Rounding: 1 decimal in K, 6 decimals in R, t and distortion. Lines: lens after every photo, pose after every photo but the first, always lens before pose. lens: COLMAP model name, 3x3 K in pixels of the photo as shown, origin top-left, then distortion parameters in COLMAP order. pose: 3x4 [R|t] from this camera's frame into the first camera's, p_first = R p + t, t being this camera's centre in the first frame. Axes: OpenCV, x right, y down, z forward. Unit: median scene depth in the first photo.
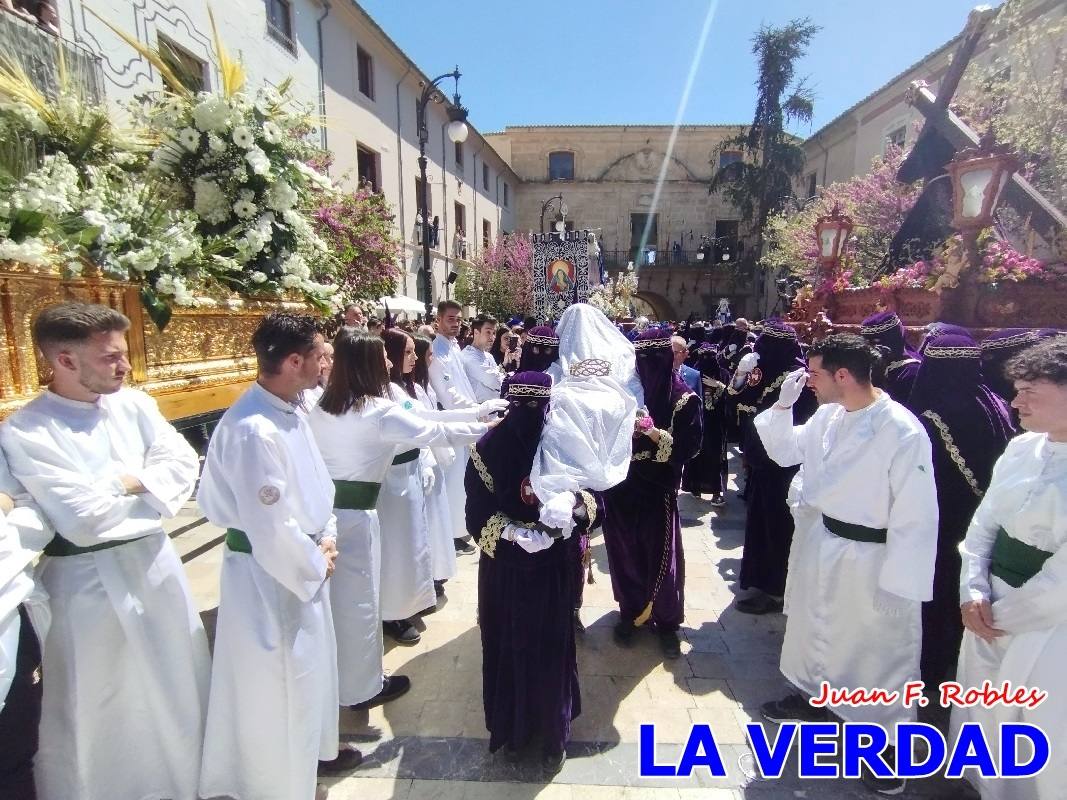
lens RADIAL K [[505.9, 0, 535.5], [0, 505.9, 404.6], [0, 0, 1]] dist [0.002271, 0.001047]
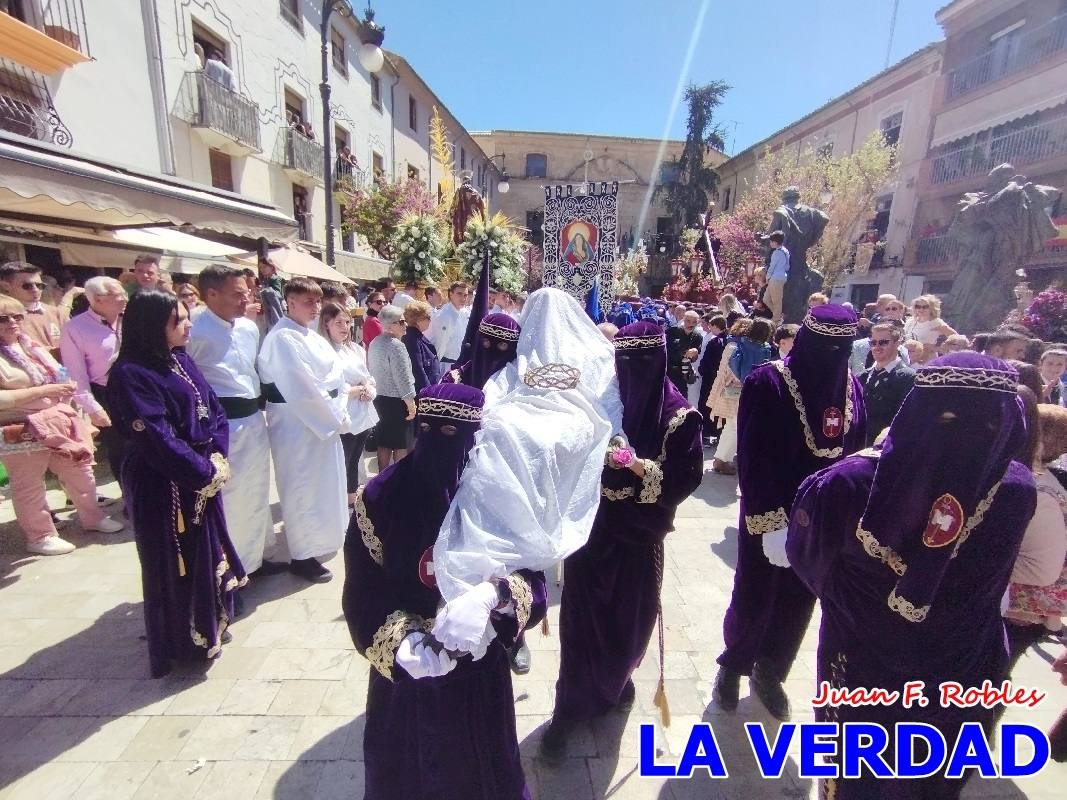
lens RADIAL K [[502.4, 0, 534.8], [0, 502.4, 404.3], [0, 0, 1]] dist [0.000271, 0.001311]
pose [[0.995485, 0.014321, 0.093827, -0.089762], [-0.019512, 0.998315, 0.054641, 0.058105], [-0.092887, -0.056225, 0.994088, -0.370567]]
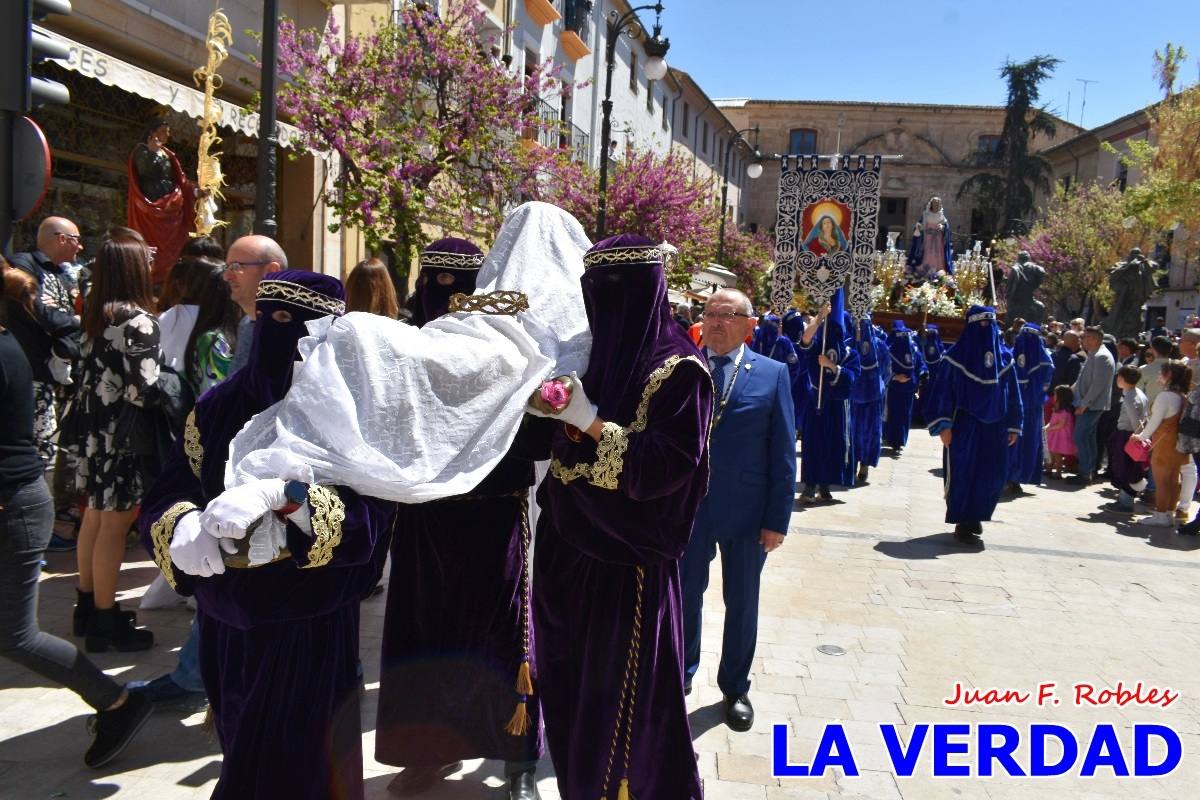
lens RADIAL K [[943.4, 0, 605.6], [0, 943.4, 394.9], [0, 0, 1]] dist [-0.007114, 0.006801]
pose [[0.996532, 0.053165, -0.064017, -0.268336], [-0.057150, 0.996431, -0.062117, 0.173113], [0.060486, 0.065560, 0.996014, -1.090876]]
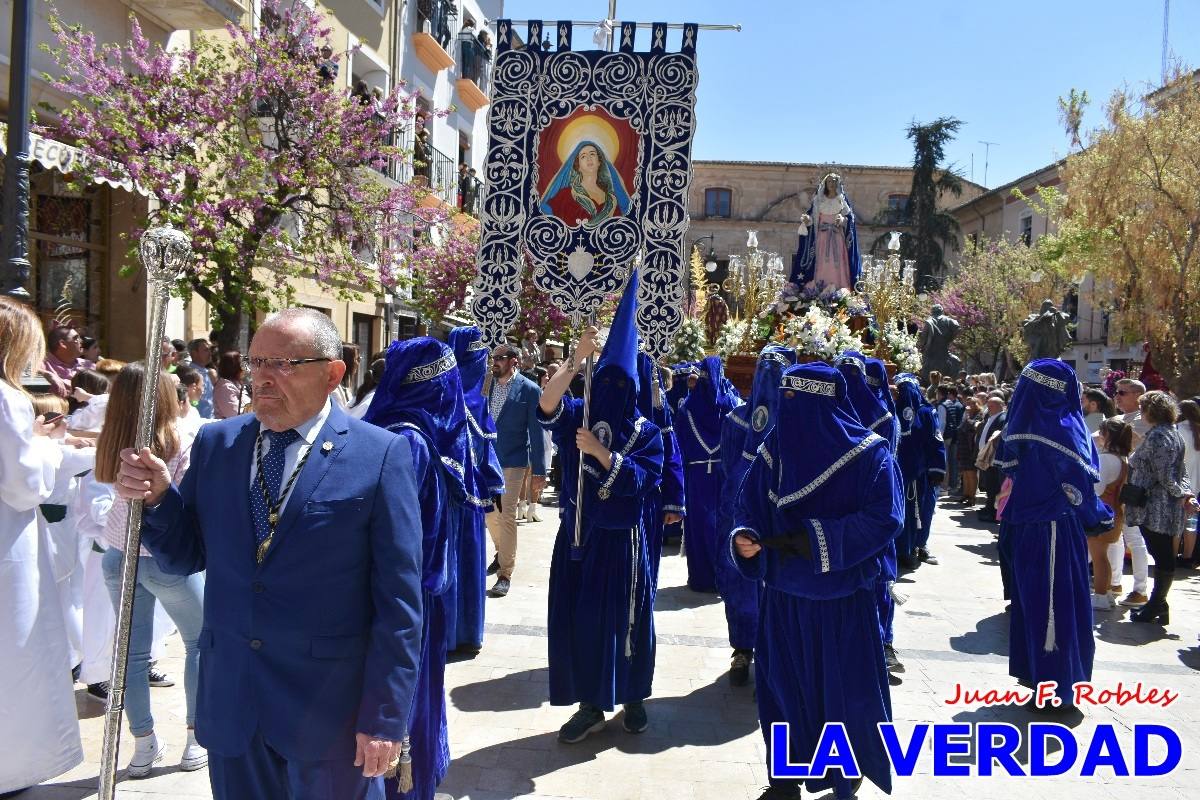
lens RADIAL K [[937.4, 0, 594.2], [0, 937.4, 404.0], [0, 0, 1]] dist [-0.030012, 0.002433]
pose [[0.999374, 0.035324, -0.002101, -0.247050], [-0.035325, 0.992351, -0.118286, 0.162362], [-0.002094, 0.118286, 0.992977, -1.020251]]
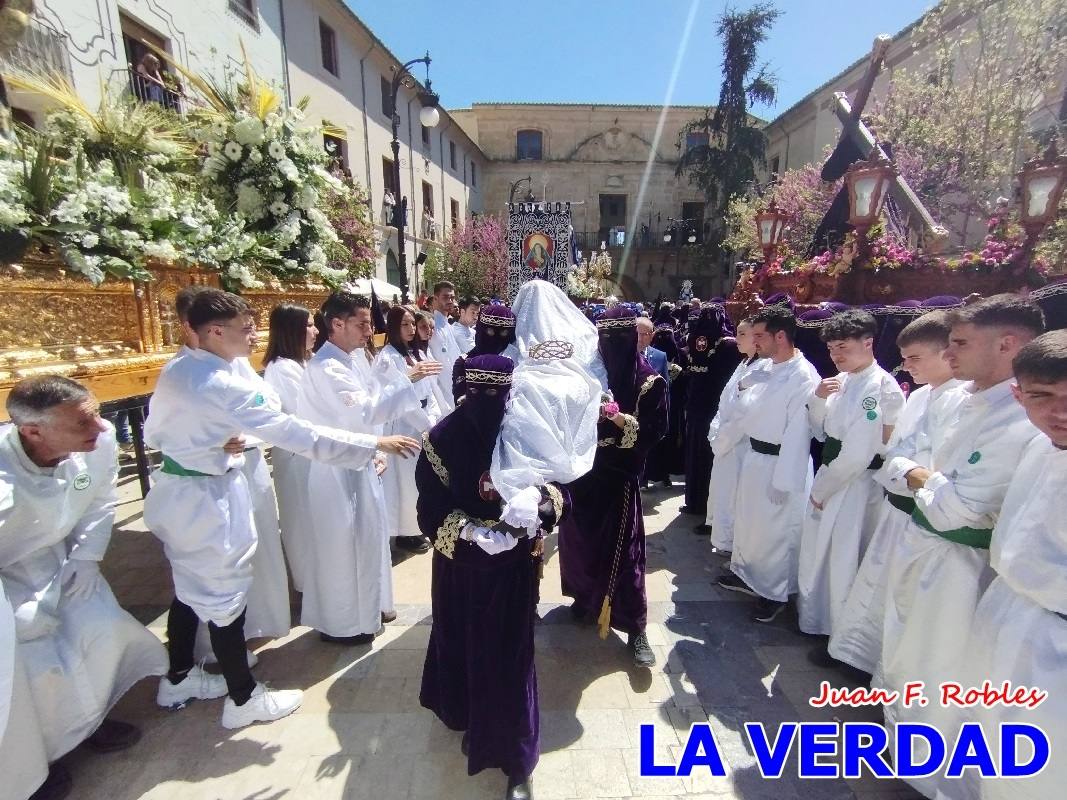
lens RADIAL K [[513.7, 0, 533.6], [0, 513.7, 406.2], [0, 0, 1]] dist [-0.001003, 0.000727]
pose [[0.998426, -0.012995, 0.054555, -0.002961], [0.011100, 0.999329, 0.034897, 0.005759], [-0.054972, -0.034236, 0.997901, -0.029668]]
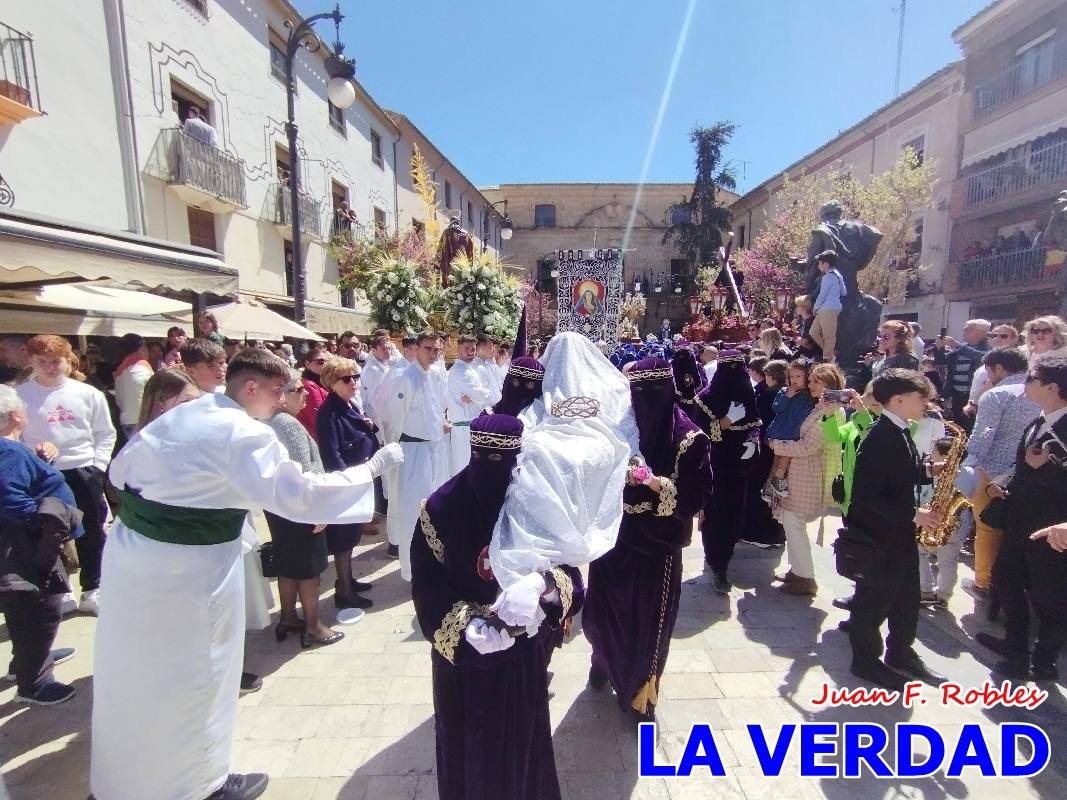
lens RADIAL K [[505.9, 0, 535.5], [0, 505.9, 404.6], [0, 0, 1]] dist [0.002271, 0.001047]
pose [[0.998431, -0.019352, 0.052551, -0.071217], [0.021418, 0.999008, -0.039046, 0.049209], [-0.051743, 0.040110, 0.997855, -0.312276]]
